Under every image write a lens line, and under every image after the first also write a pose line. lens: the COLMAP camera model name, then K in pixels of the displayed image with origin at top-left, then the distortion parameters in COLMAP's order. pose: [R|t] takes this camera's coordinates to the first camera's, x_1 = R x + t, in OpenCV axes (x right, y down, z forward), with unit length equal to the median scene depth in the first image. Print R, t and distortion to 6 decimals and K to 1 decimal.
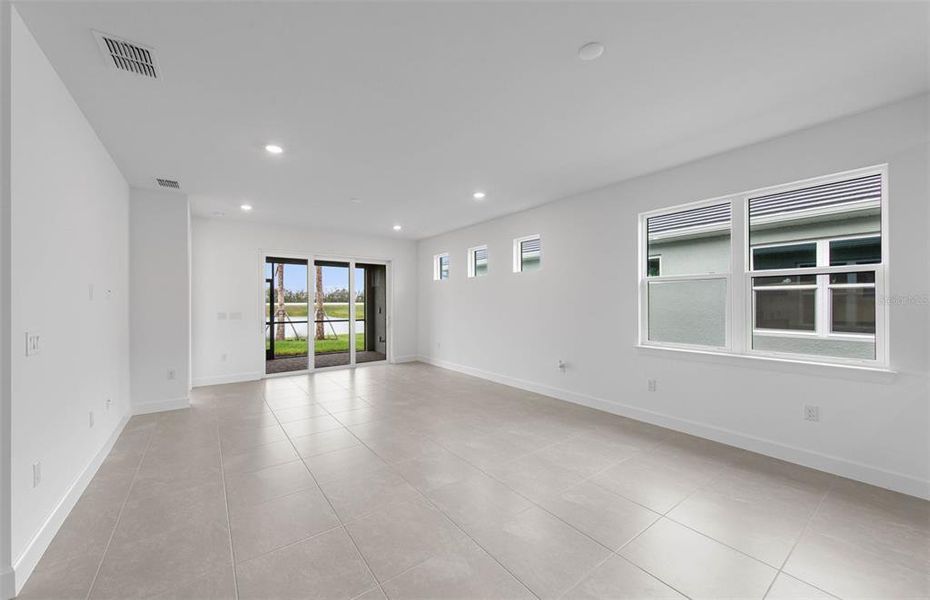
lens RADIAL K [[347.3, 0, 473.8], [0, 347.3, 302.1], [0, 0, 1]] dist [-0.000074, 0.000076]
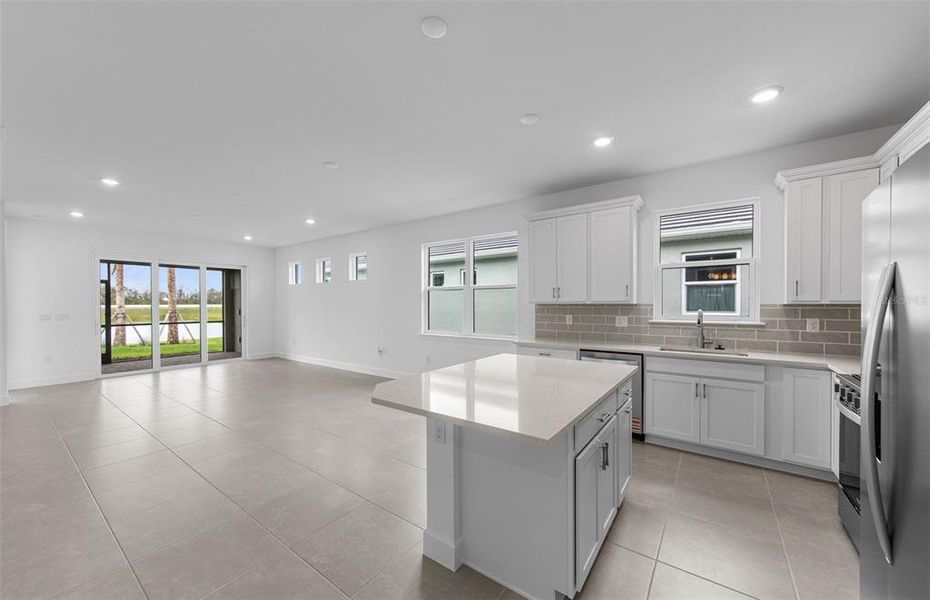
lens RADIAL K [[337.0, 0, 465.8], [0, 337.0, 307.7], [0, 0, 1]] dist [0.000504, -0.000028]
pose [[0.958390, -0.001928, 0.285456, 0.115227], [-0.000894, 0.999952, 0.009754, 0.000556], [-0.285461, -0.009603, 0.958342, -0.201013]]
